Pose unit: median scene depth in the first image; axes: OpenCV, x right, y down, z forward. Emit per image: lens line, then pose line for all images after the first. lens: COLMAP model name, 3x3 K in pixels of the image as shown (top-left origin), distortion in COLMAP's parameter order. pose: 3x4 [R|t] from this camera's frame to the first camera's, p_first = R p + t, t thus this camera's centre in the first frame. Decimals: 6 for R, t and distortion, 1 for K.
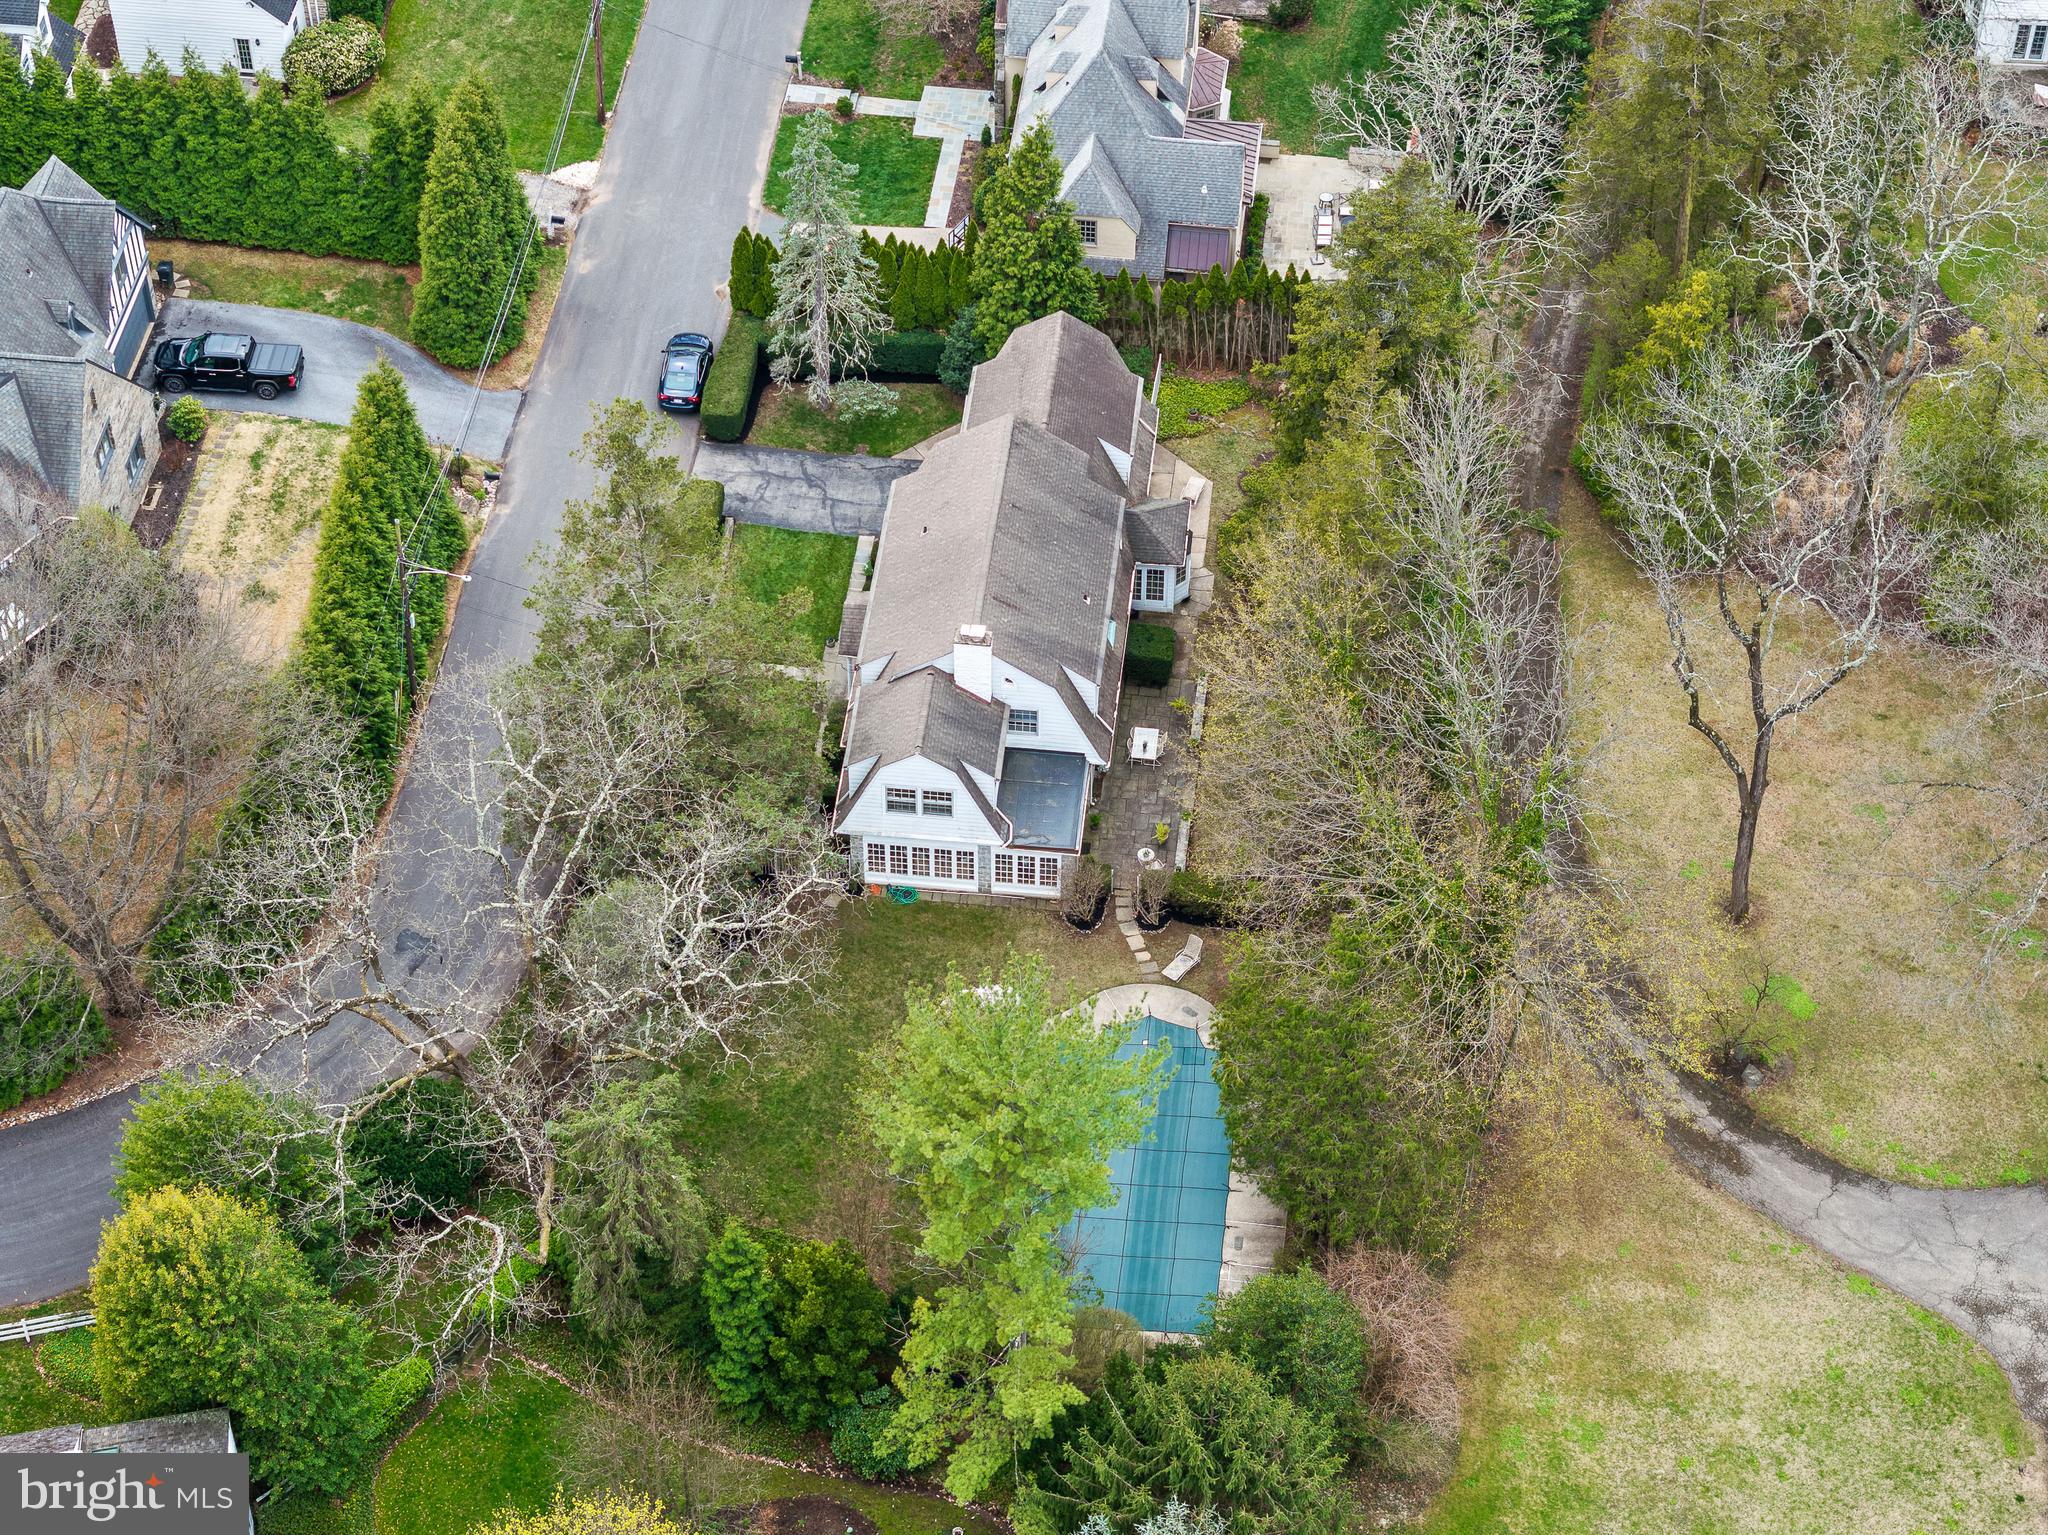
lens RADIAL K [[4083.9, 0, 1025.2], [0, 4083.9, 777.5], [0, 0, 1]] dist [-0.037210, 0.000000]
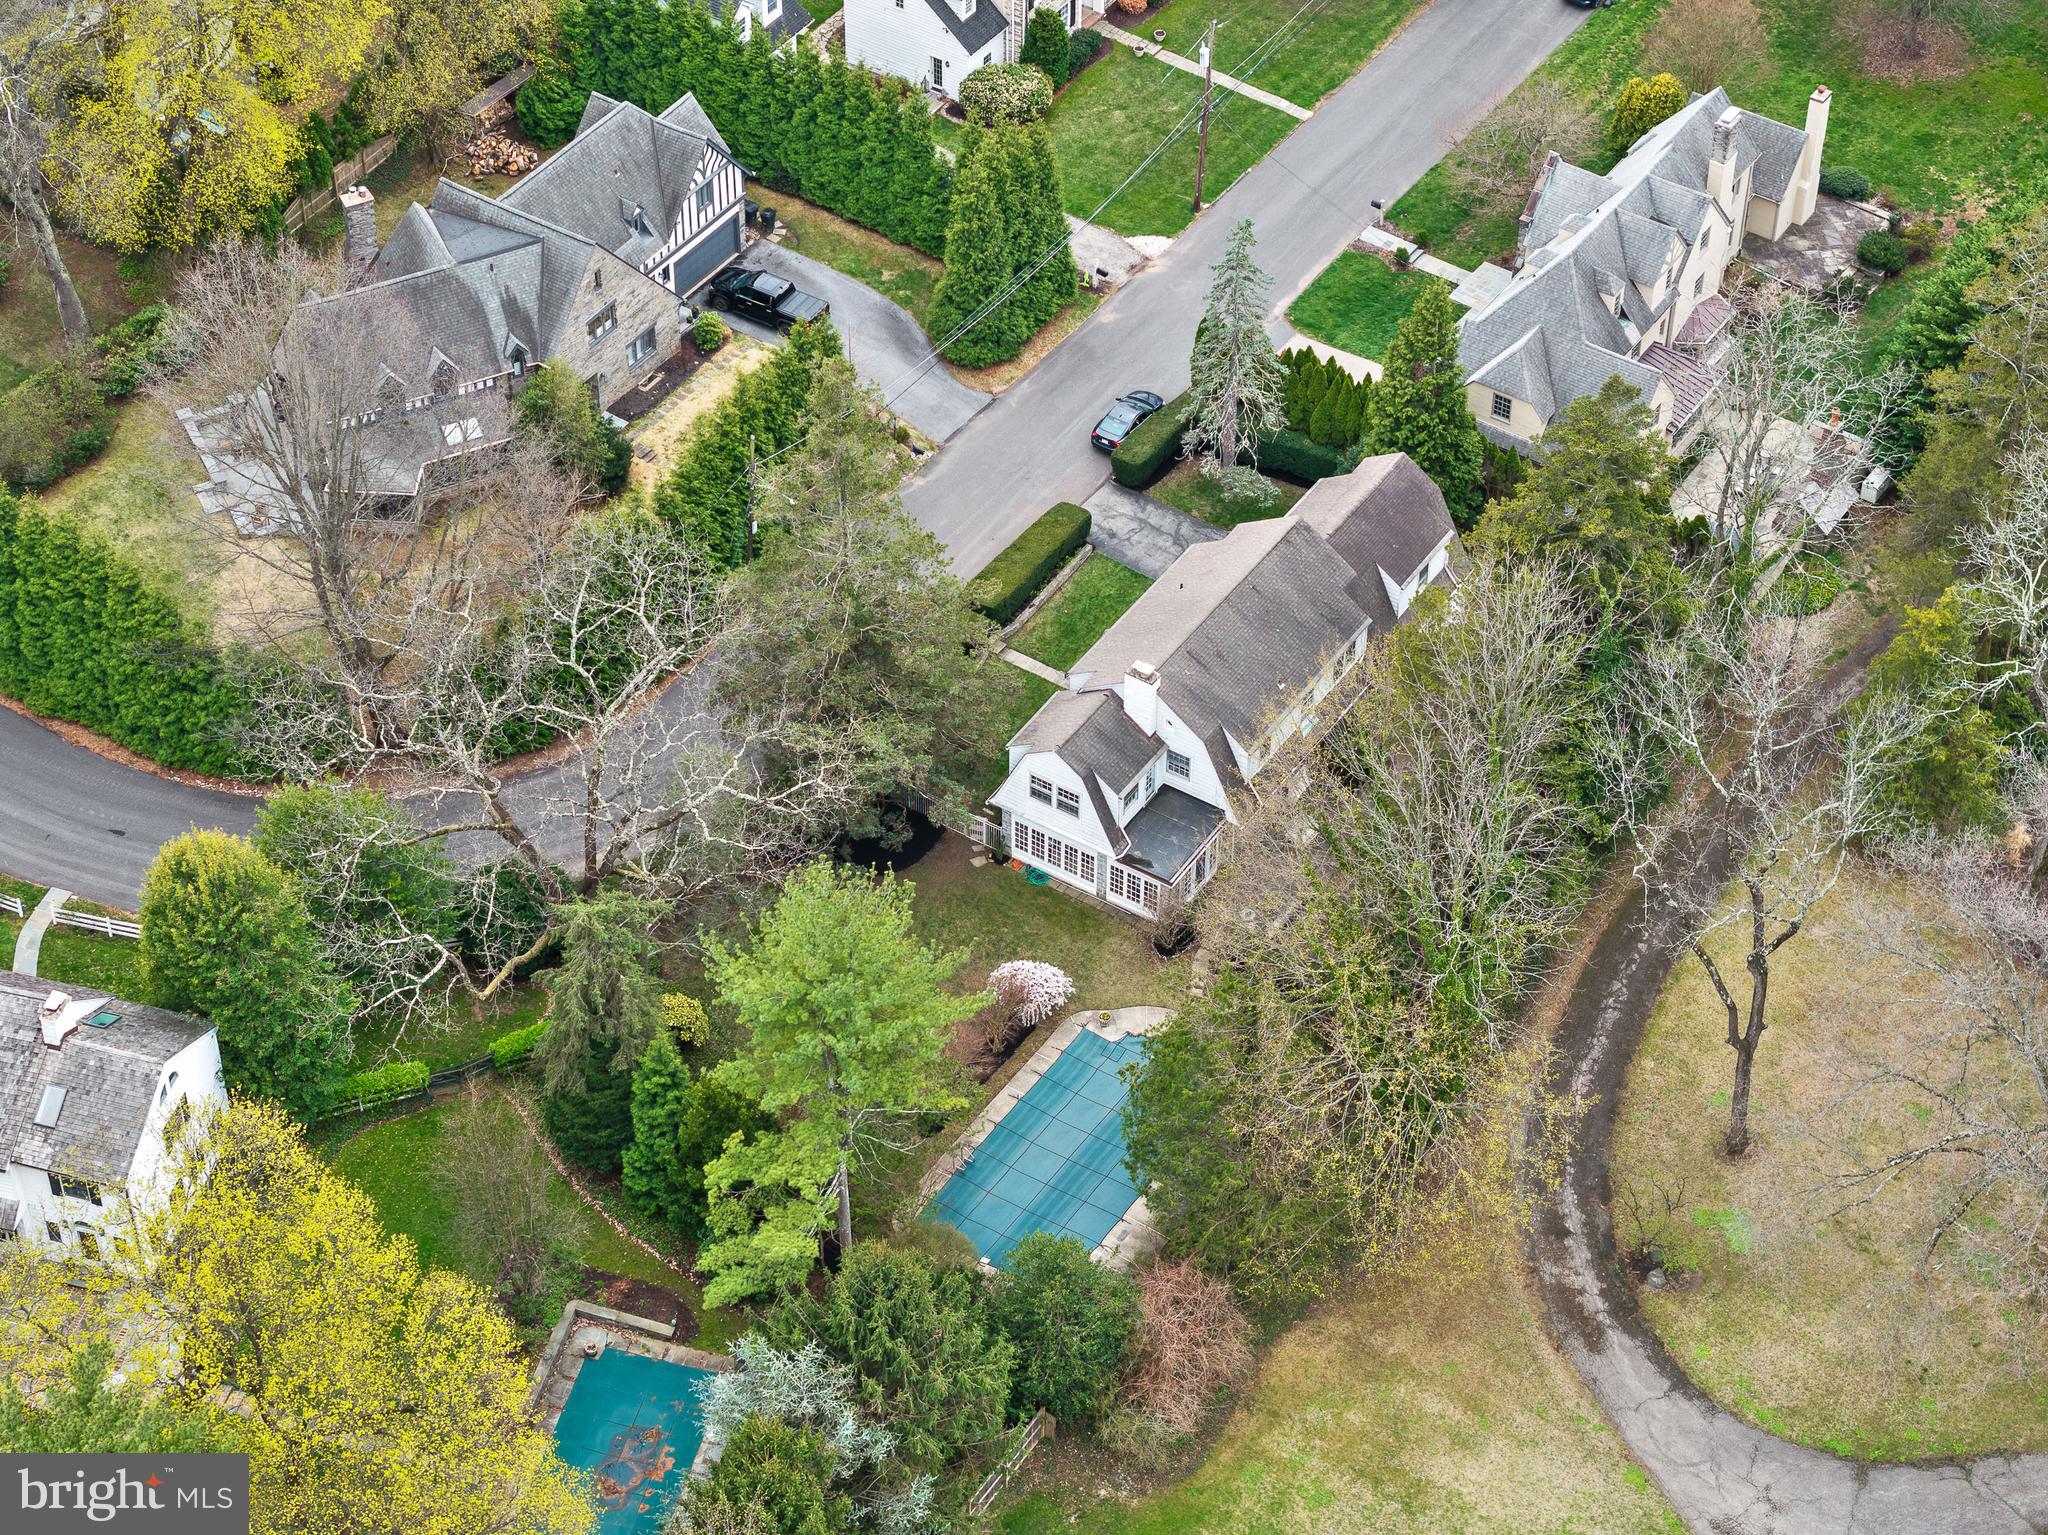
lens RADIAL K [[4083.9, 0, 1024.4], [0, 4083.9, 758.7], [0, 0, 1]] dist [-0.037210, 0.000000]
pose [[0.893004, 0.312439, -0.323924, 0.292814], [-0.331658, 0.943389, -0.004387, 0.003440], [0.304216, 0.111350, 0.946073, -0.071705]]
